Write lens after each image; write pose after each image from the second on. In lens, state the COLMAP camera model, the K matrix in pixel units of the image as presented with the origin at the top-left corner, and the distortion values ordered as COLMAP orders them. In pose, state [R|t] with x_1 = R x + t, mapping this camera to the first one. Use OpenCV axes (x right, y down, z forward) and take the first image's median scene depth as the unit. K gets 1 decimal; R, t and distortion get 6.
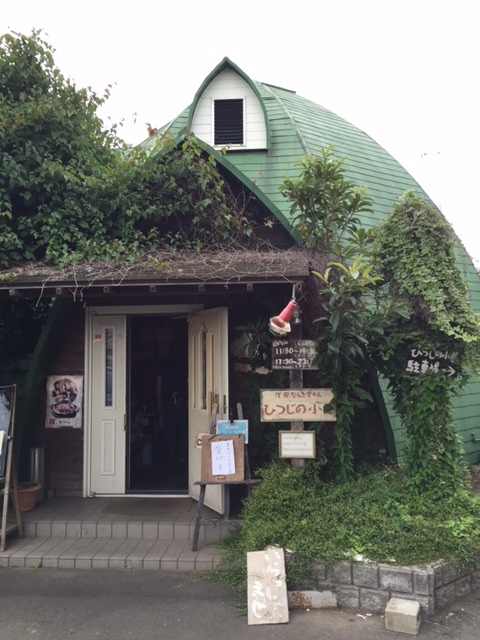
lens RADIAL K [[538.3, 0, 240.0], [0, 538.3, 320.0], [0, 0, 1]] dist [0.047830, 0.000045]
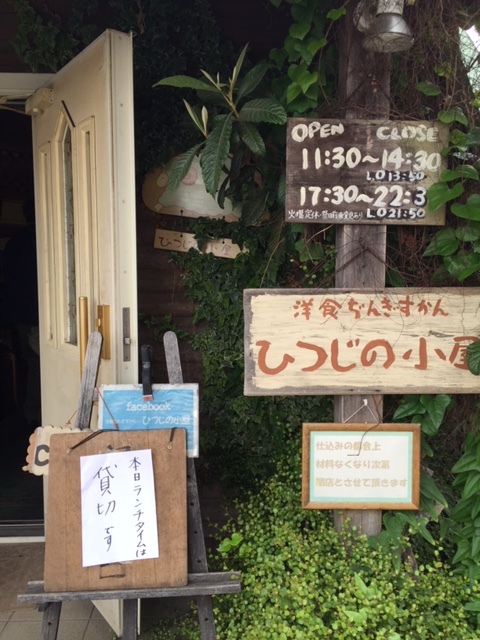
lens RADIAL K [[538.3, 0, 240.0], [0, 538.3, 320.0], [0, 0, 1]] dist [0.047830, 0.000045]
pose [[0.988750, 0.000675, 0.149579, -0.009104], [-0.025102, 0.986557, 0.161476, 0.097465], [-0.147459, -0.163414, 0.975475, 0.709384]]
